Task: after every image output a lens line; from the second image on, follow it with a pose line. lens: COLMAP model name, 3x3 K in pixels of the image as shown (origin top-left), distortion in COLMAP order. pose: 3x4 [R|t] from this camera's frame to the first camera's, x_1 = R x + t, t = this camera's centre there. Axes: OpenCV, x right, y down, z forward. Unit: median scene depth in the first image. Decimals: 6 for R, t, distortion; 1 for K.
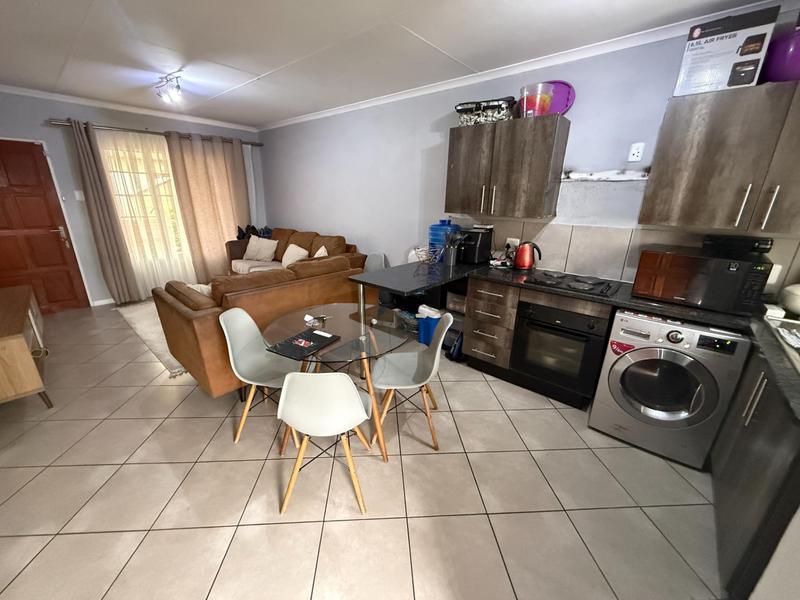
lens RADIAL K [[320.1, 0, 399.4], [0, 320.1, 301.4], [0, 0, 1]] dist [0.001392, 0.000084]
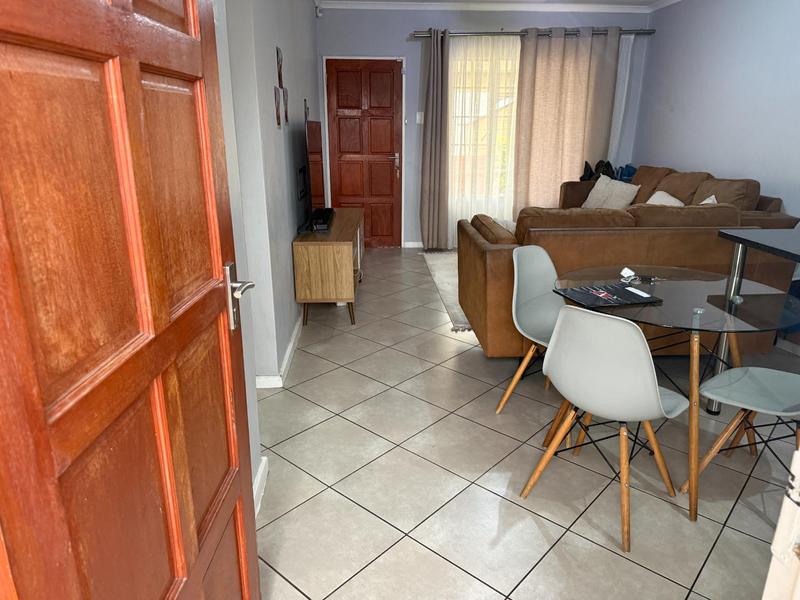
lens RADIAL K [[563.5, 0, 397.1], [0, 563.5, 302.7], [0, 0, 1]] dist [0.038193, -0.050788]
pose [[0.698907, 0.198091, -0.687232, 0.143448], [-0.212919, 0.974940, 0.064485, 0.095478], [0.682784, 0.101256, 0.723570, -0.128159]]
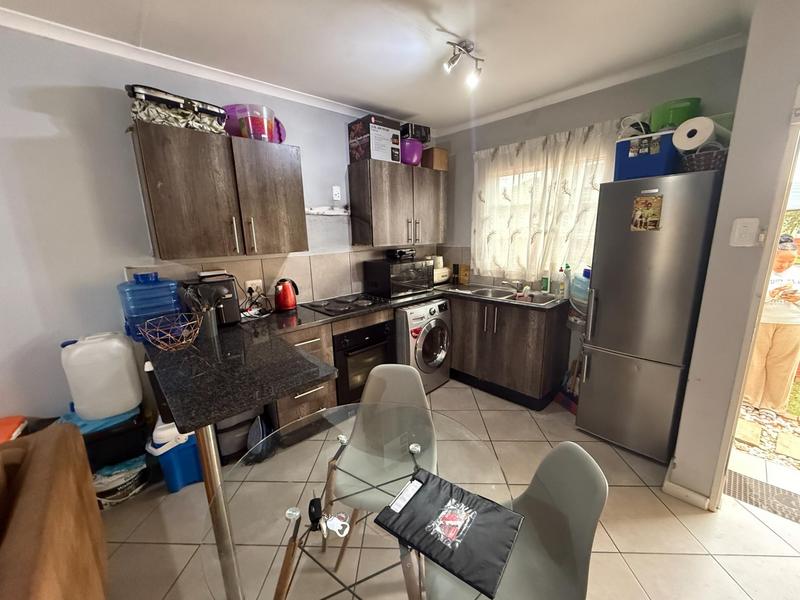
lens RADIAL K [[320.1, 0, 398.5], [0, 320.1, 300.9], [0, 0, 1]] dist [0.001392, 0.000084]
pose [[0.107635, -0.234038, 0.966251, -0.409472], [0.336180, 0.923215, 0.186165, -0.173928], [-0.935627, 0.304797, 0.178050, 0.516029]]
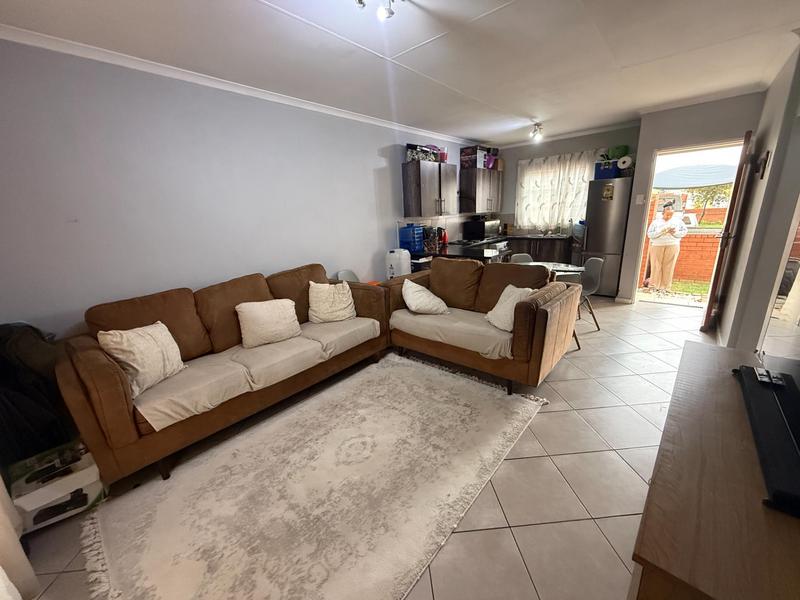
lens RADIAL K [[320.1, 0, 399.4], [0, 320.1, 301.2], [0, 0, 1]] dist [0.001392, 0.000084]
pose [[-0.003293, -0.289310, 0.957230, -1.361699], [0.358959, 0.893096, 0.271161, -0.371933], [-0.933347, 0.344499, 0.100910, 1.097325]]
